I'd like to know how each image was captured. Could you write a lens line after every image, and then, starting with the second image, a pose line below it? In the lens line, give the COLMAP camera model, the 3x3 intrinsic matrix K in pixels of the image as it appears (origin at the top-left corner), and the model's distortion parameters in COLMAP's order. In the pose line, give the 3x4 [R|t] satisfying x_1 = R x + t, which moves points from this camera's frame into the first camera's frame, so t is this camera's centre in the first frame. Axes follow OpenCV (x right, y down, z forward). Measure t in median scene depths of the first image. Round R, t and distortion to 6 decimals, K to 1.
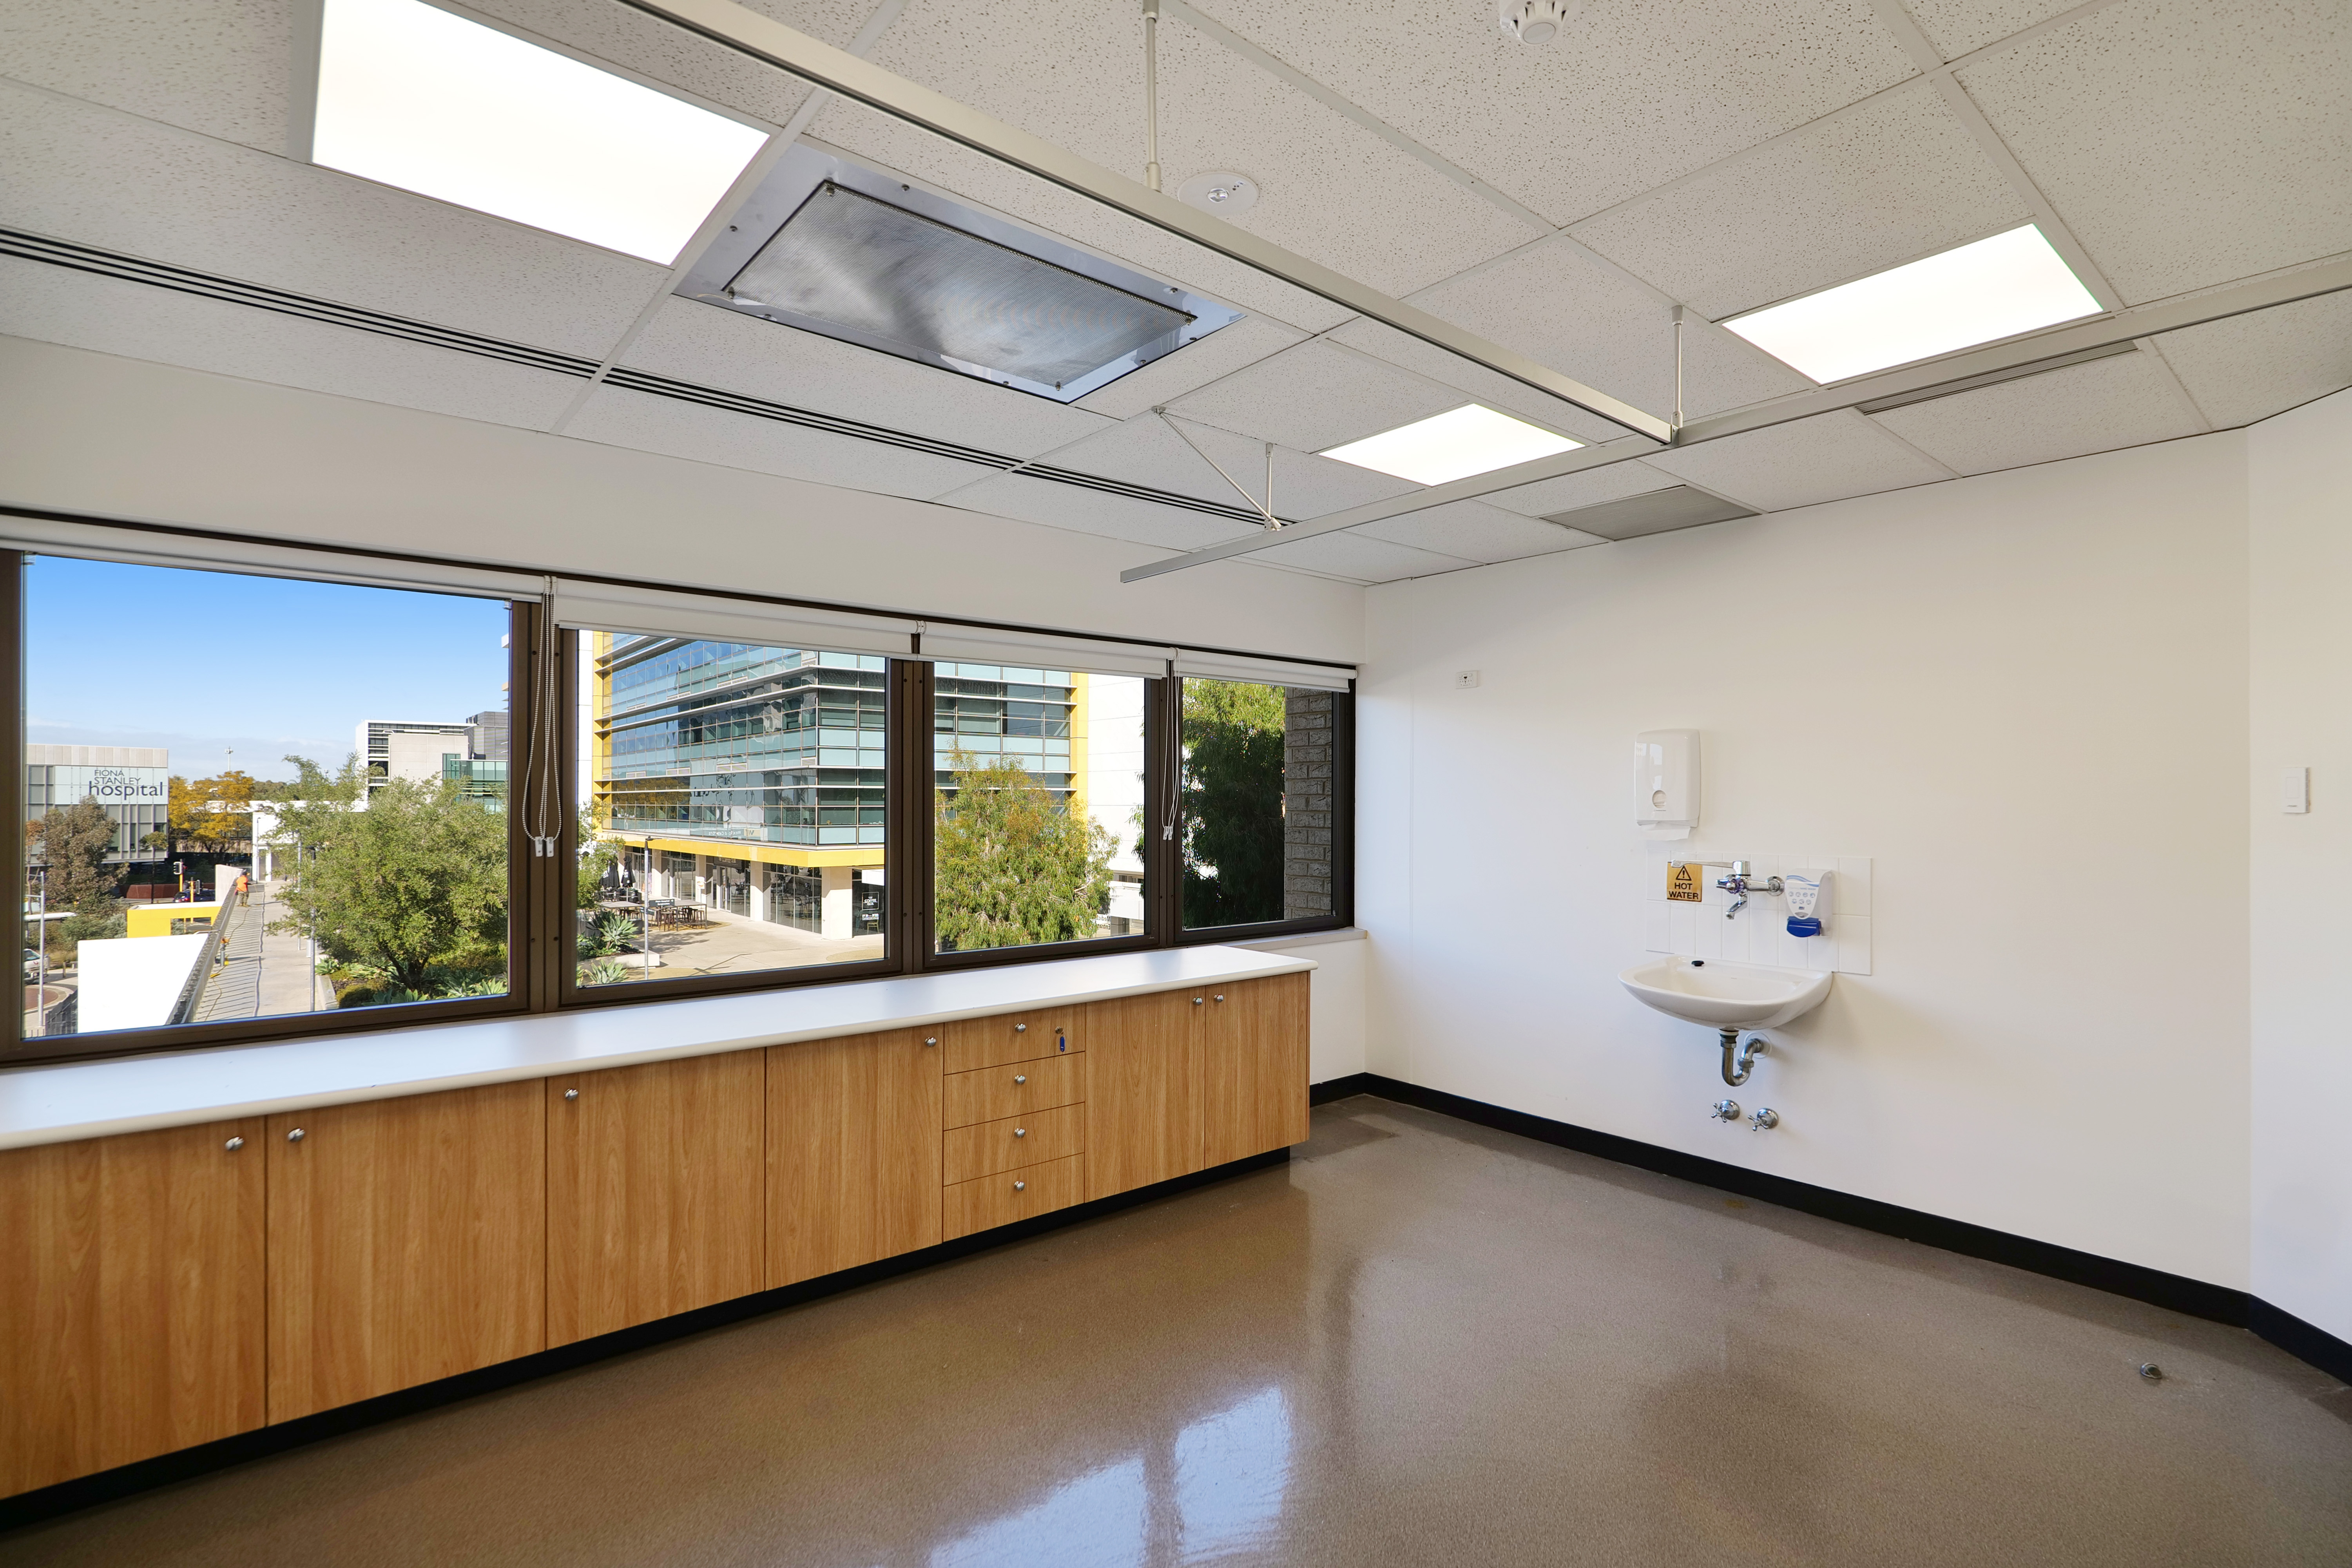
lens RADIAL K [[1098.6, 0, 1131.7], [0, 1098.6, 783.4], [0, 0, 1]] dist [0.013034, -0.000001]
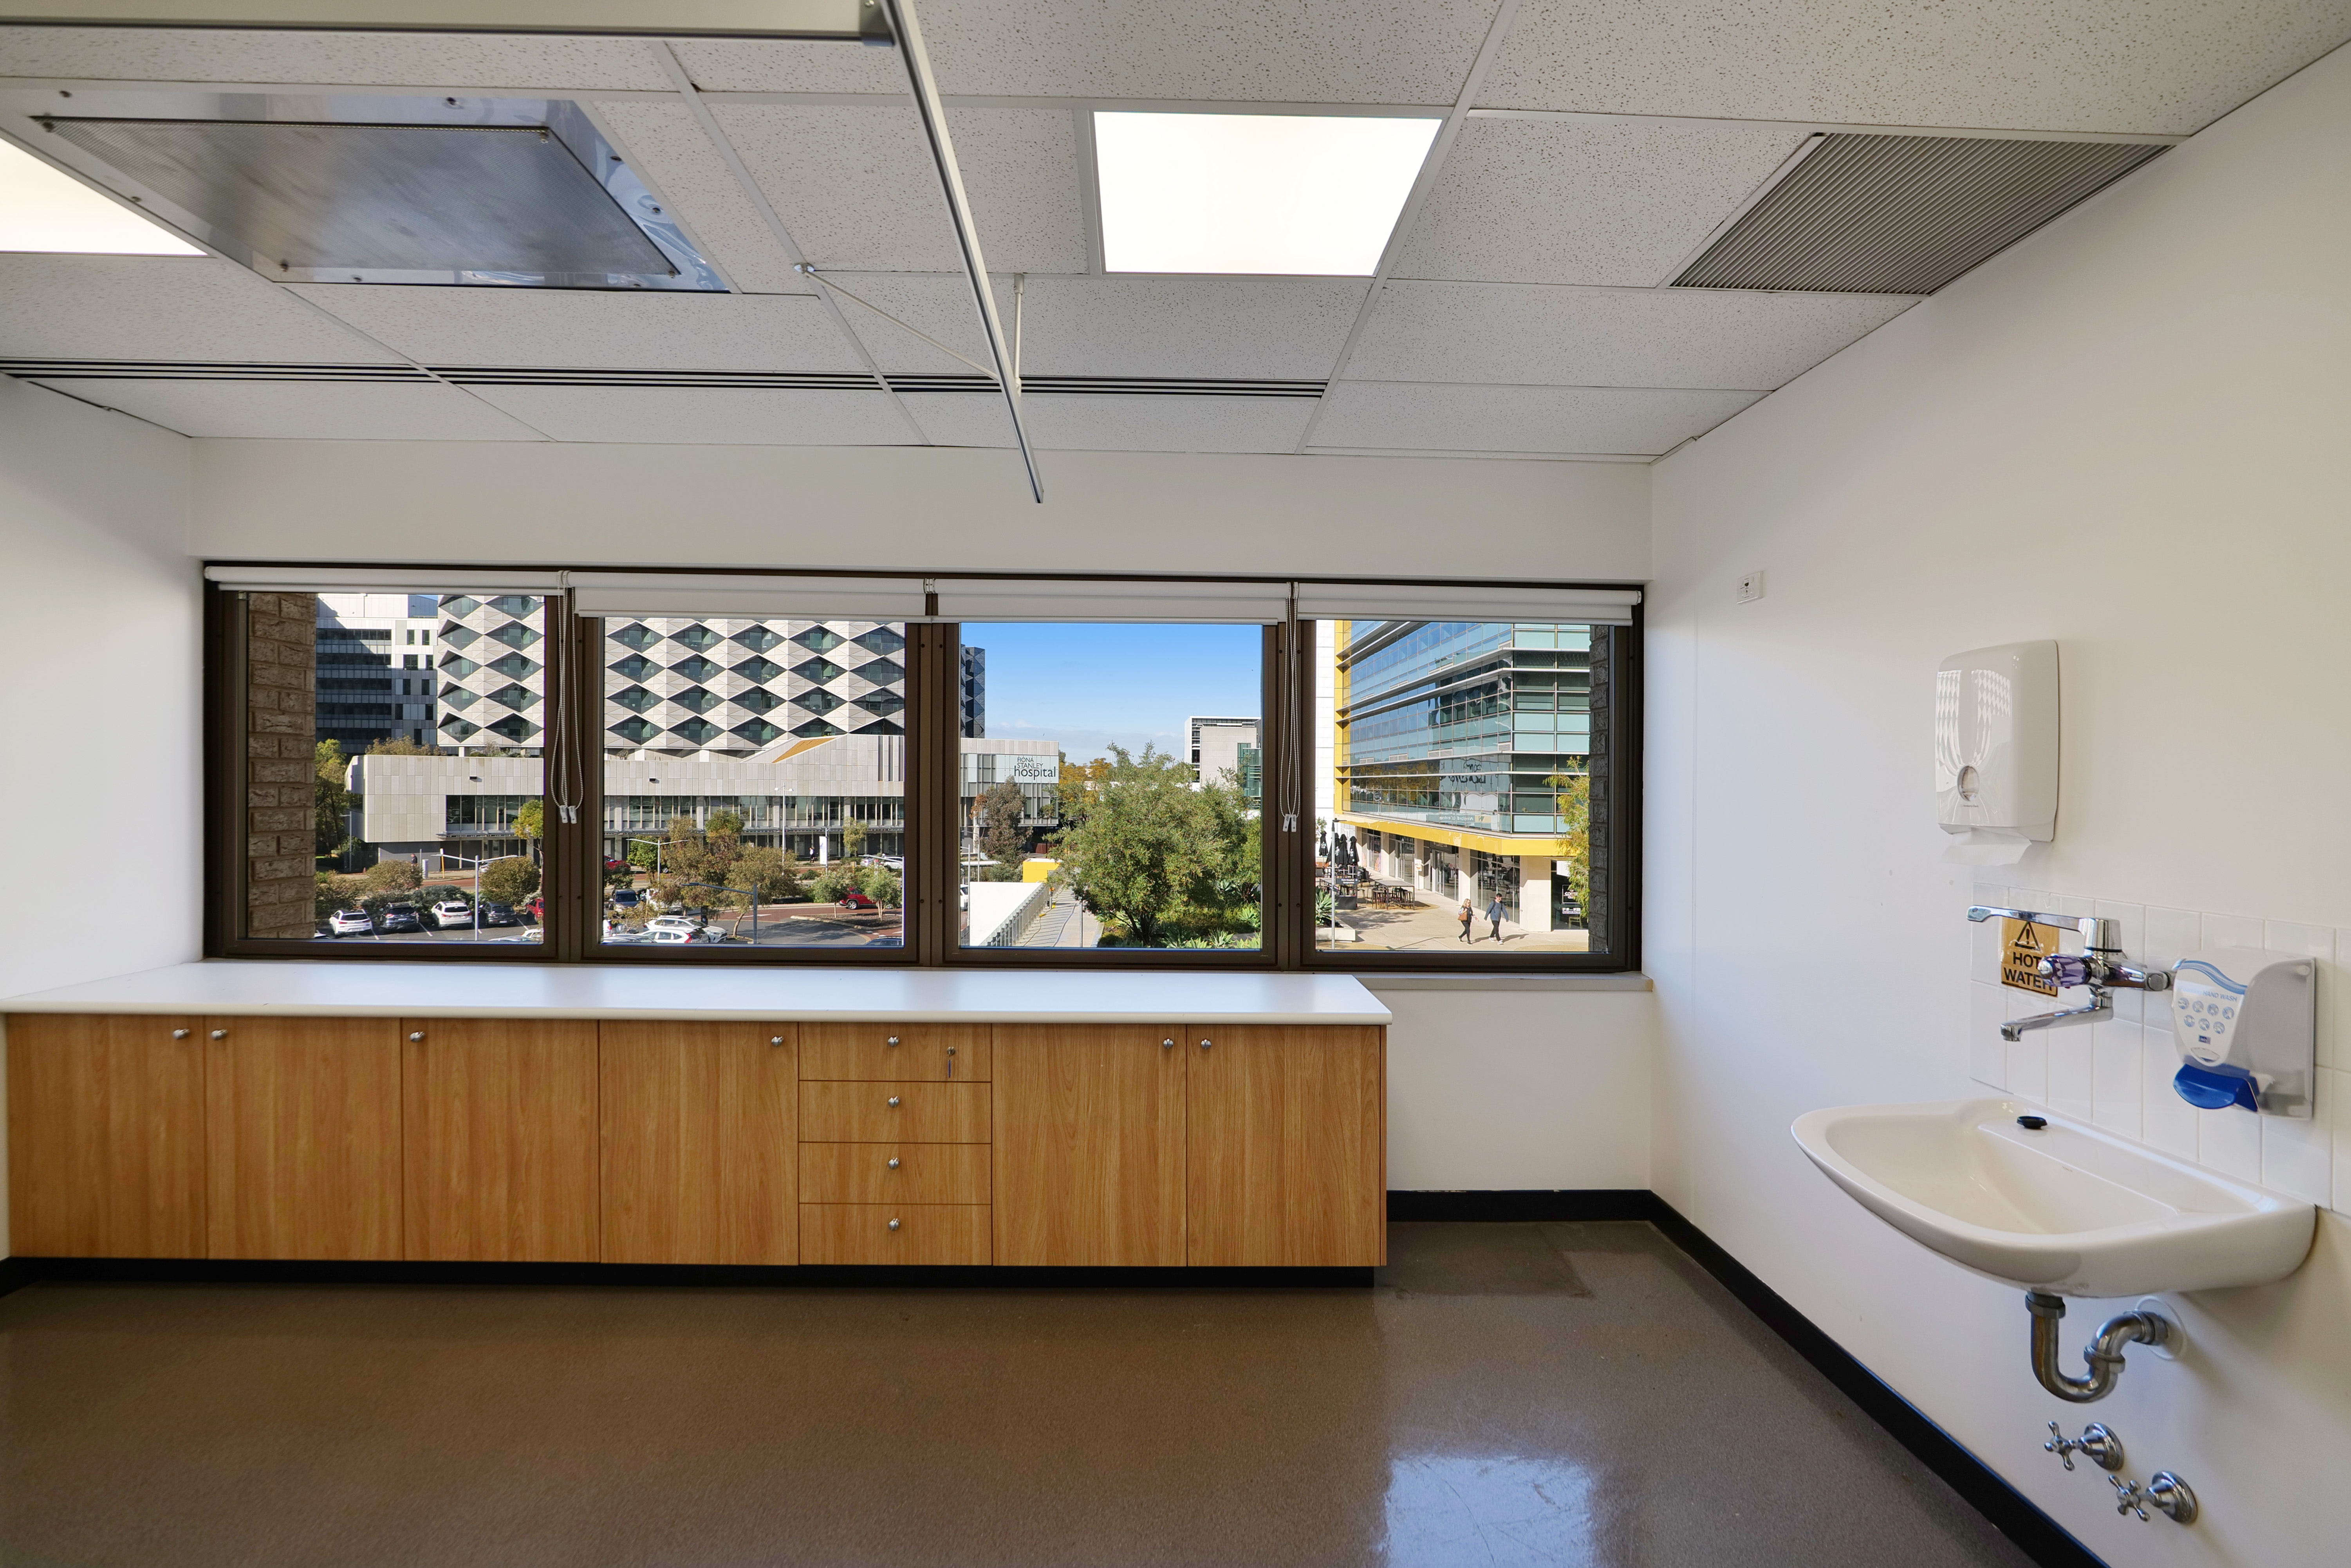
lens RADIAL K [[1101.7, 0, 1175.5], [0, 1101.7, 784.0], [0, 0, 1]] dist [-0.000757, 0.007089]
pose [[0.797226, 0.010039, -0.603598, 0.556928], [-0.002284, 0.999905, 0.013615, 0.008981], [0.603677, -0.009476, 0.797173, 0.424440]]
